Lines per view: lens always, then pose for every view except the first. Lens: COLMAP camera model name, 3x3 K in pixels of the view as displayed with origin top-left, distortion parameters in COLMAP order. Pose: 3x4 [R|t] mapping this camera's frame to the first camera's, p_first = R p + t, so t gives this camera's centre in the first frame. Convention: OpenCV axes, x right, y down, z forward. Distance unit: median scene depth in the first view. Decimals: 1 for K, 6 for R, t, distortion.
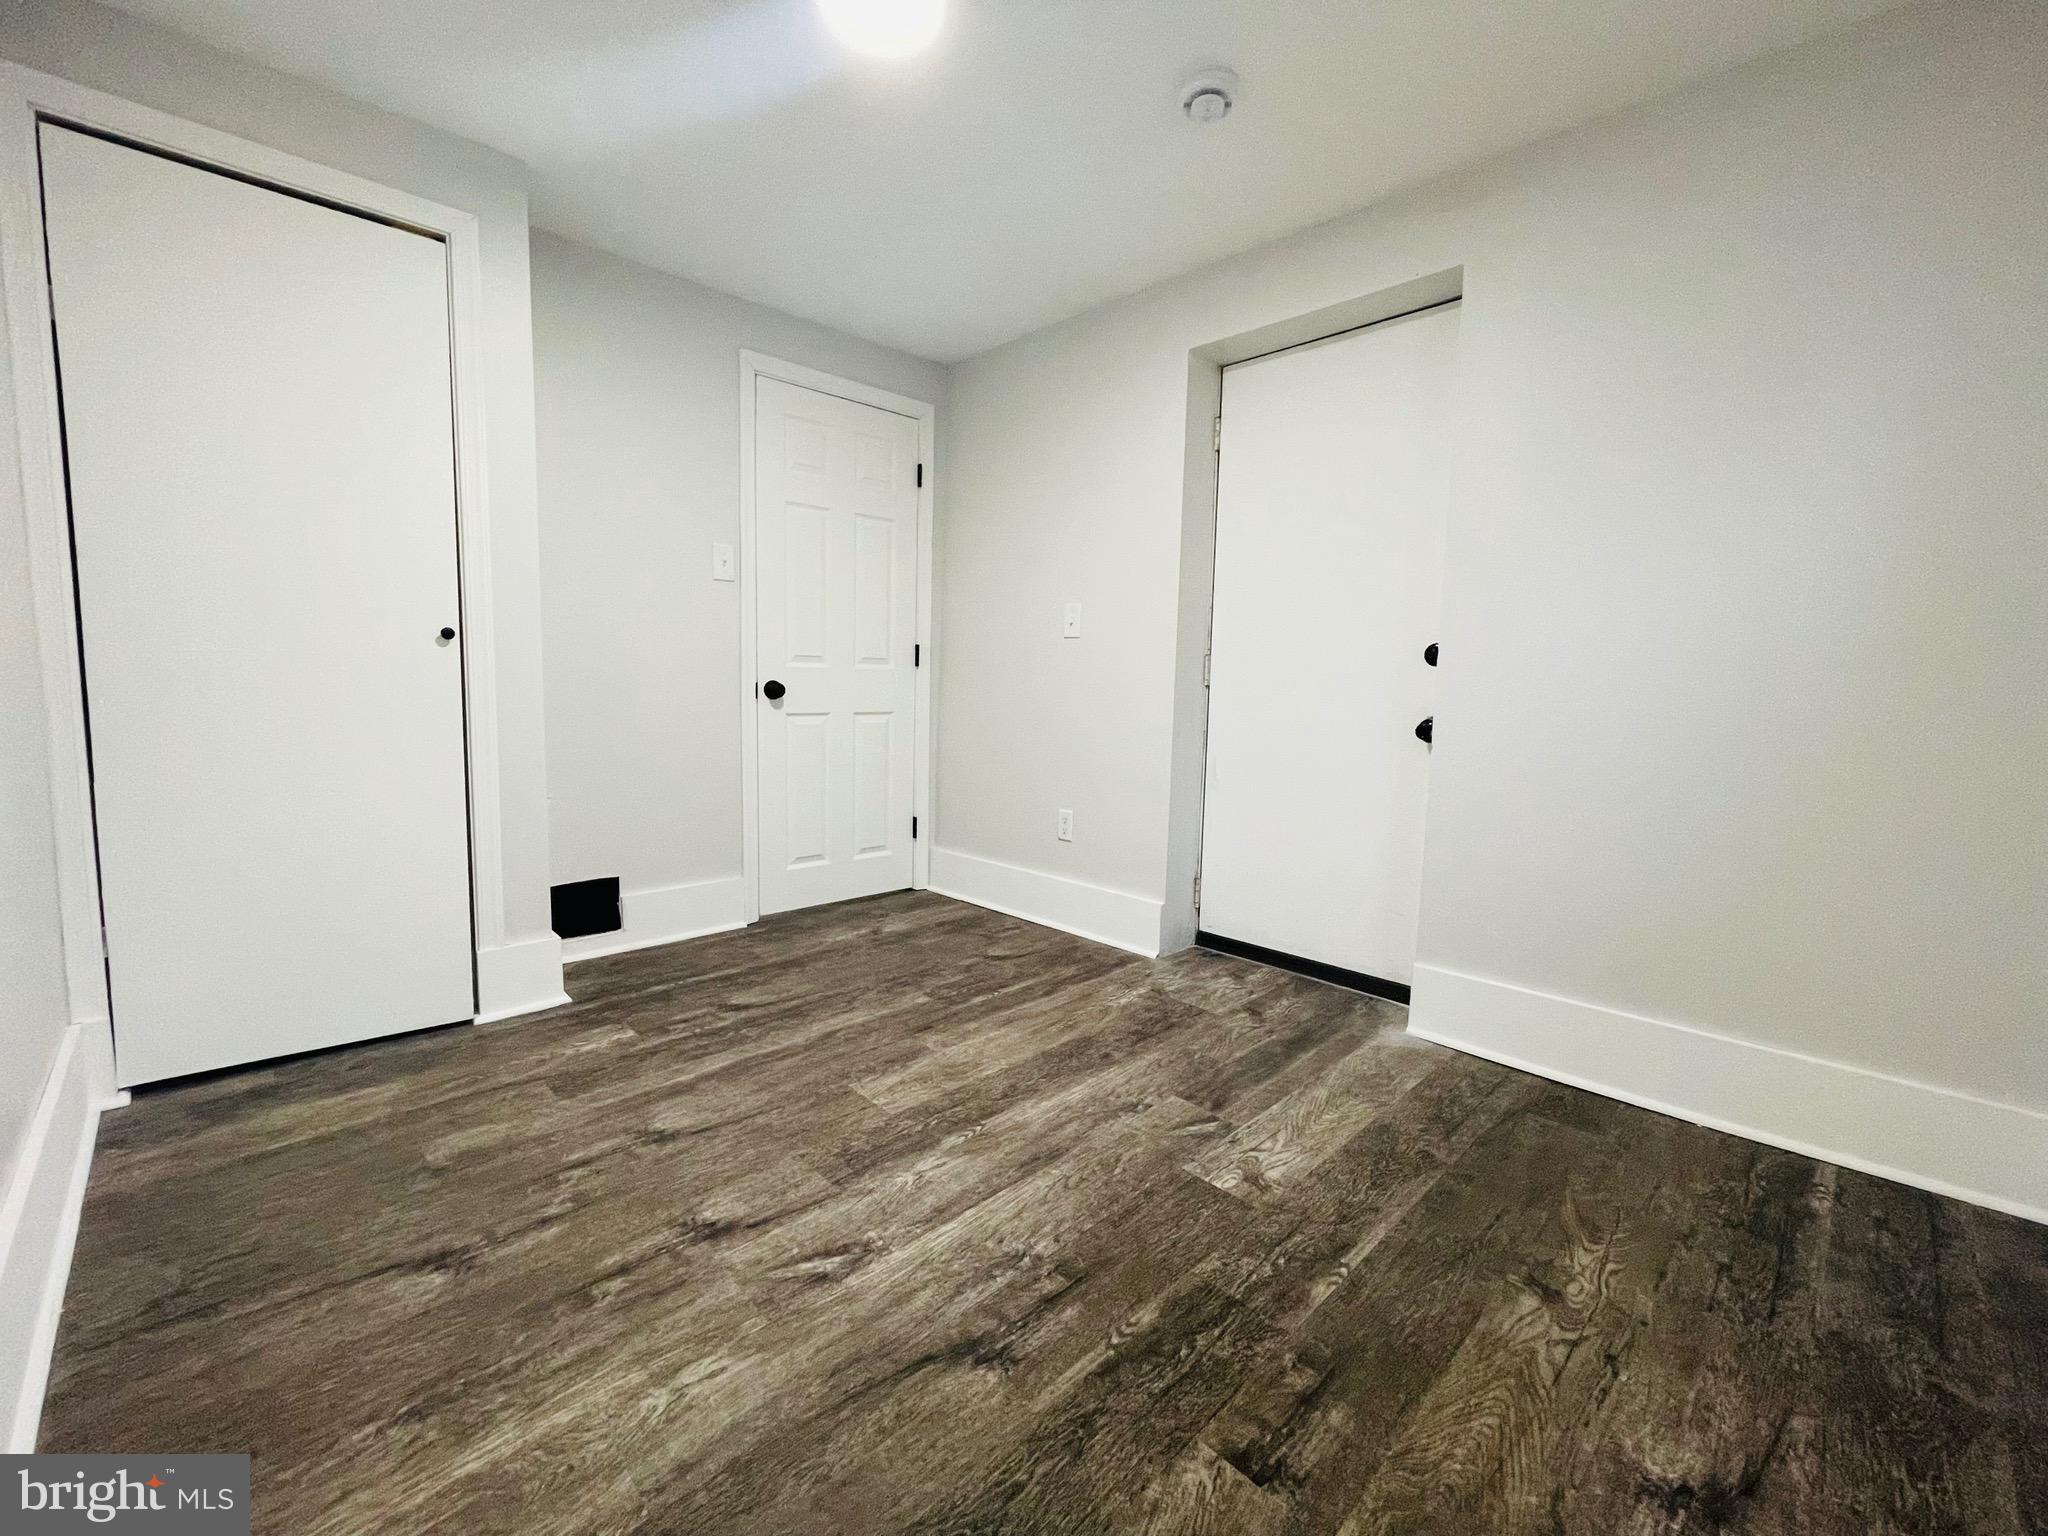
lens RADIAL K [[830.1, 0, 1024.0], [0, 830.1, 768.0], [0, 0, 1]] dist [-0.002456, -0.000189]
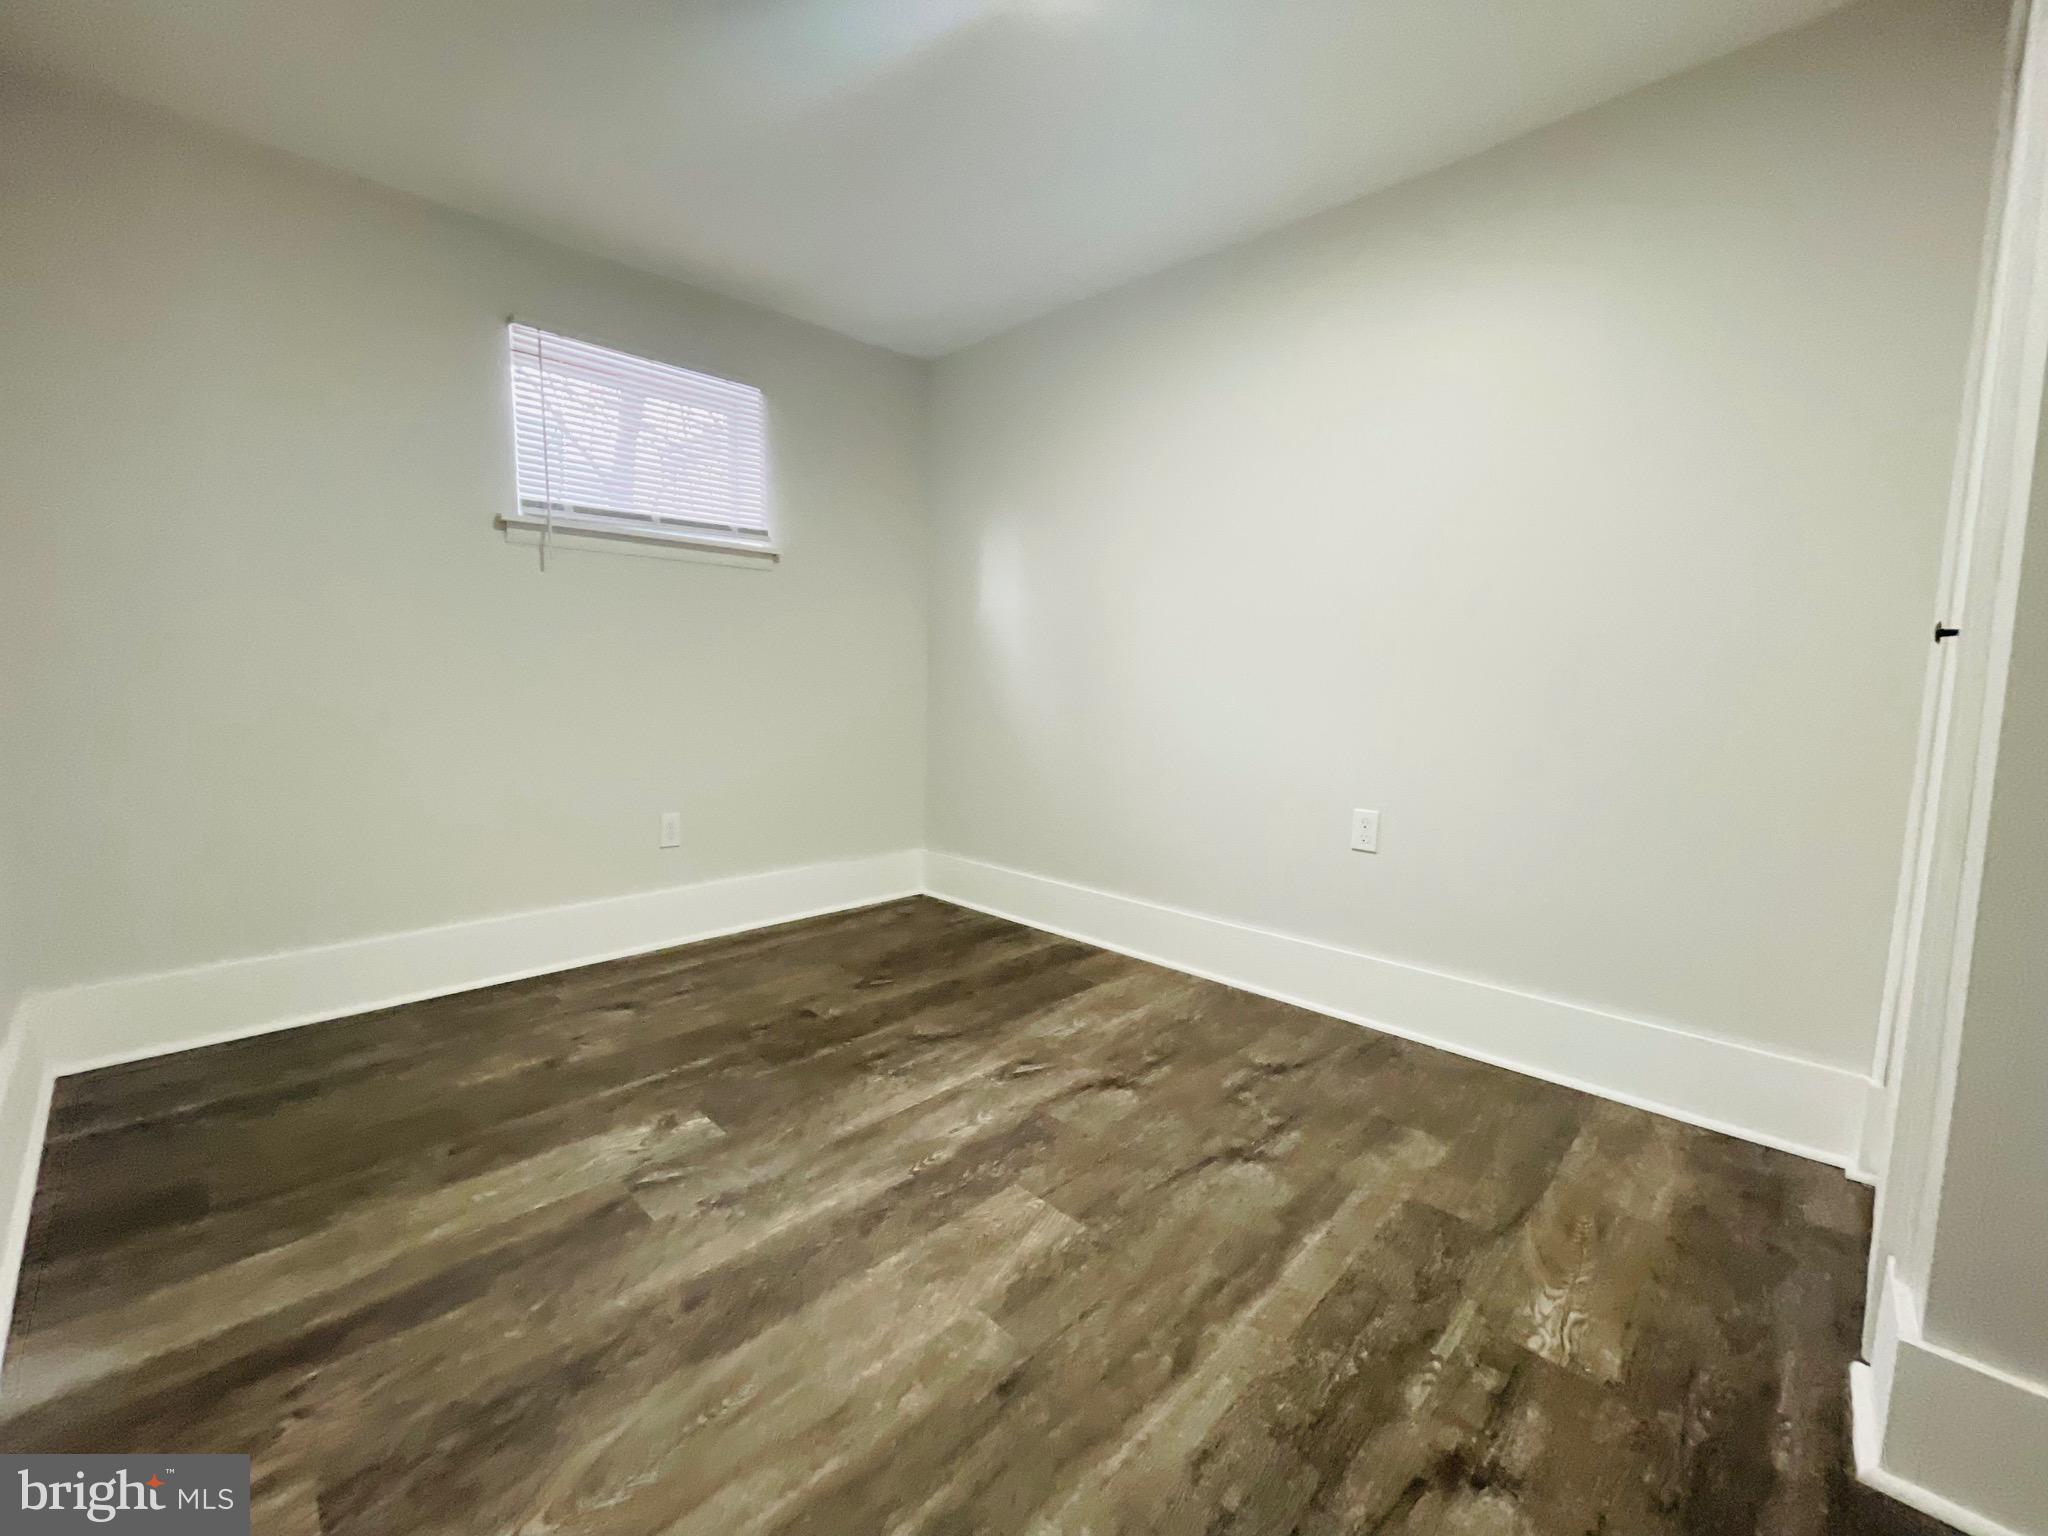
lens RADIAL K [[830.1, 0, 1024.0], [0, 830.1, 768.0], [0, 0, 1]] dist [-0.002456, -0.000189]
pose [[-0.998732, -0.032920, -0.038092, -0.113956], [-0.040443, 0.975203, 0.217584, -0.186389], [0.029985, 0.218849, -0.975298, 1.656884]]
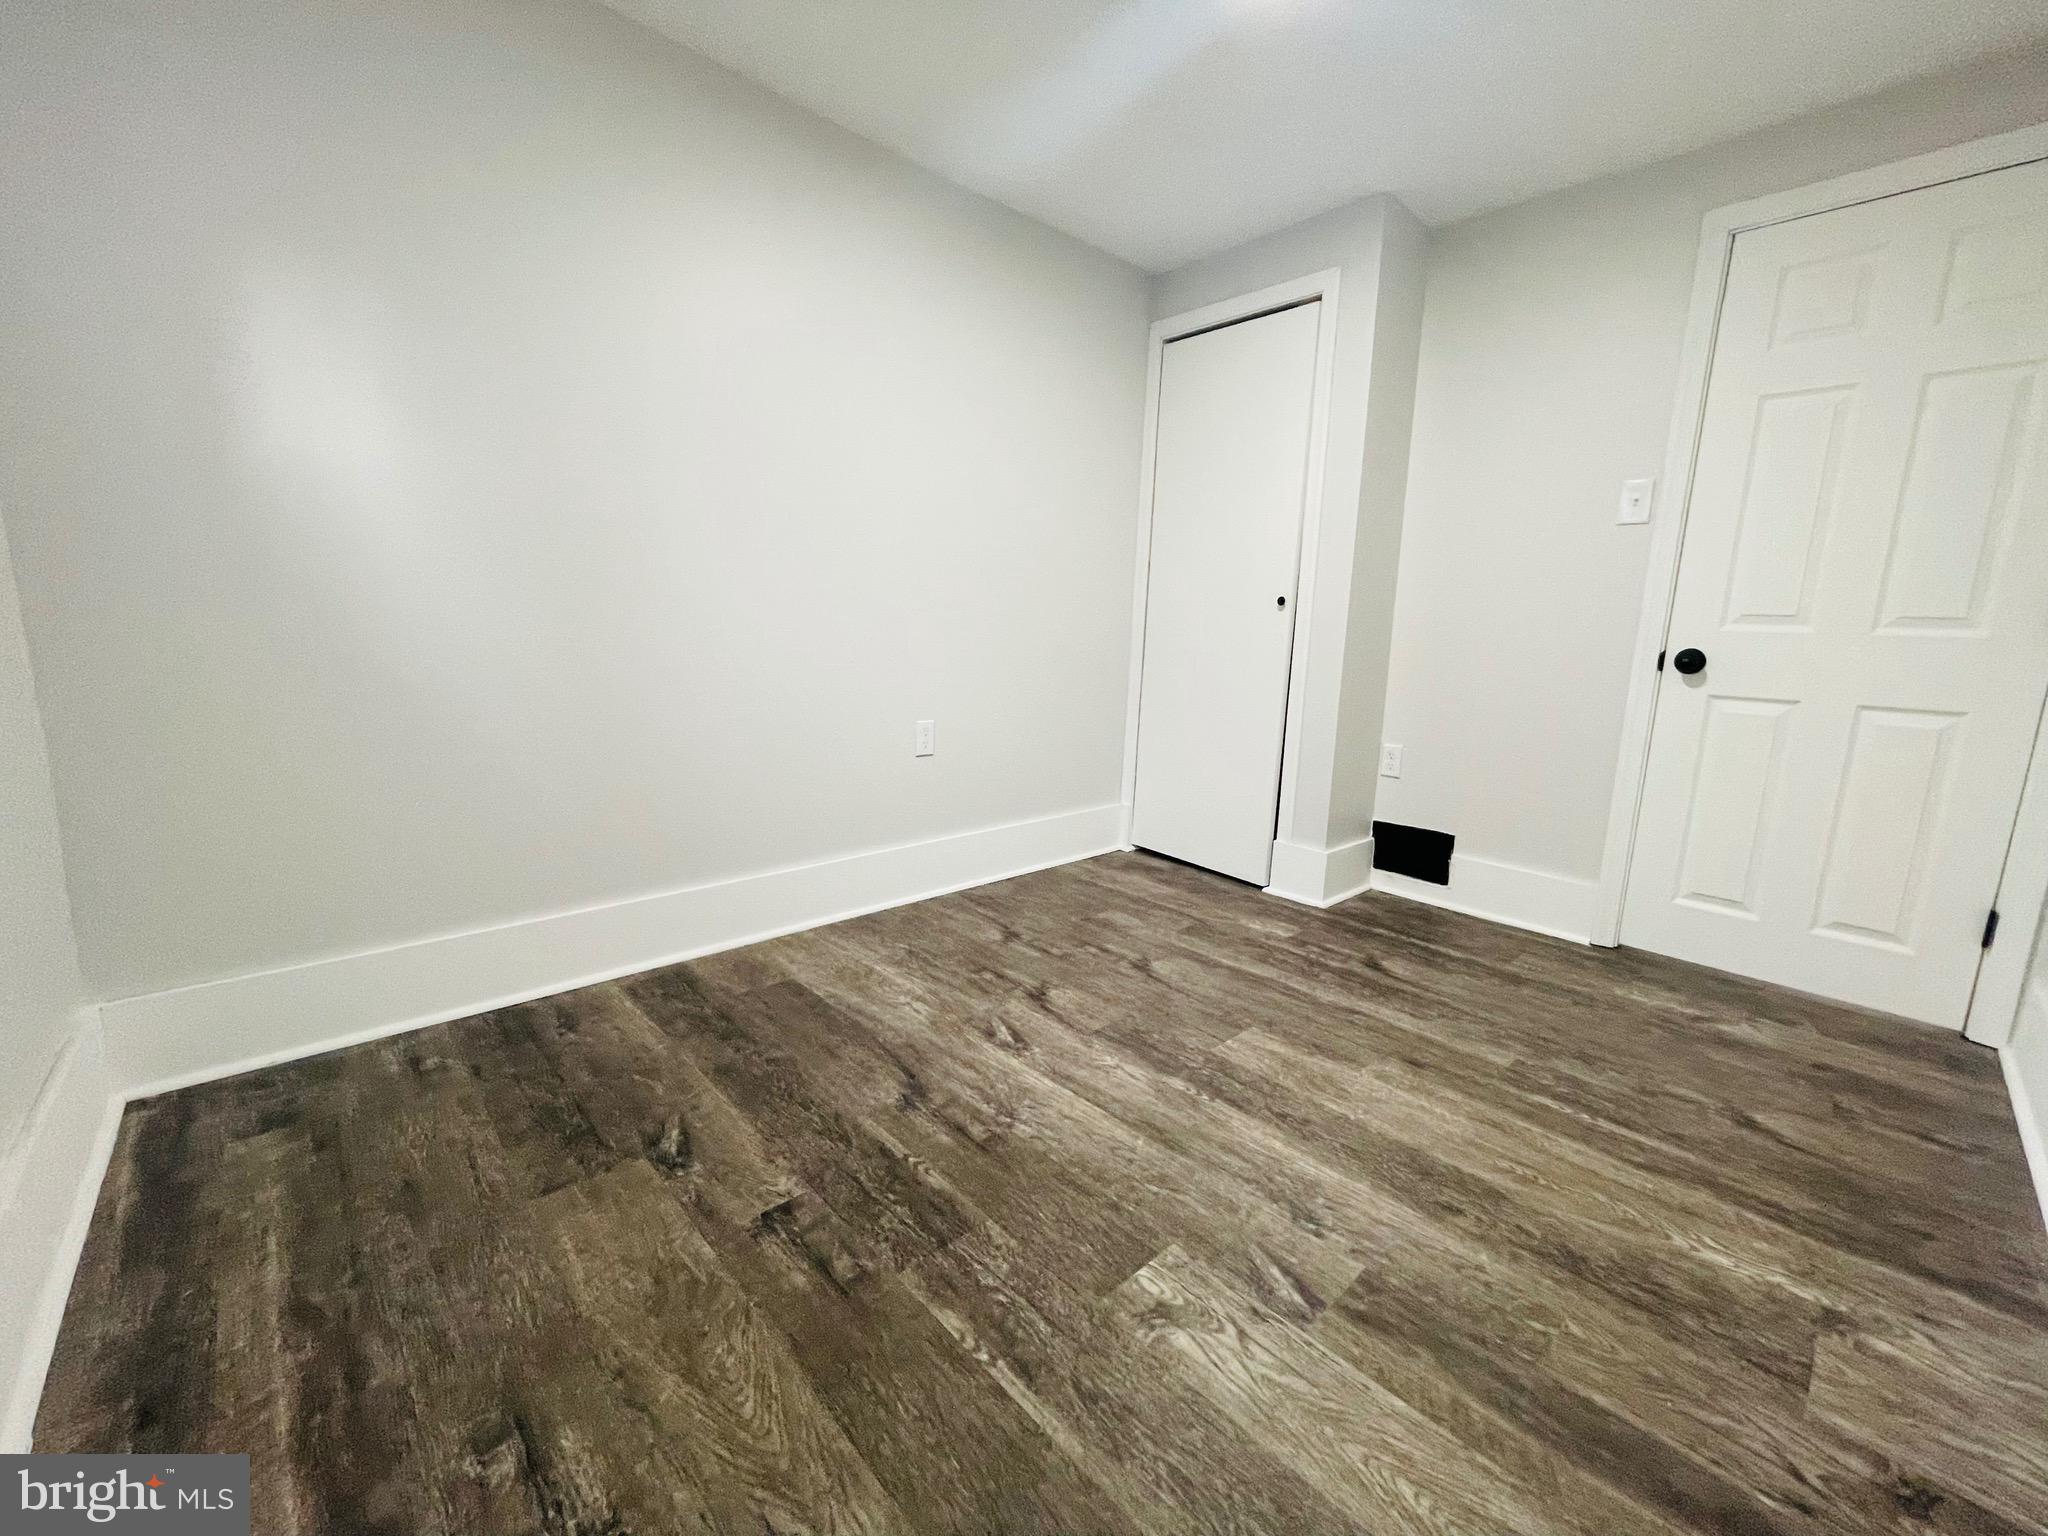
lens RADIAL K [[830.1, 0, 1024.0], [0, 830.1, 768.0], [0, 0, 1]] dist [-0.002456, -0.000189]
pose [[-0.017830, 0.154475, -0.987836, 0.765175], [-0.142154, 0.977564, 0.155435, -0.050111], [0.989684, 0.143196, 0.004529, 0.676950]]
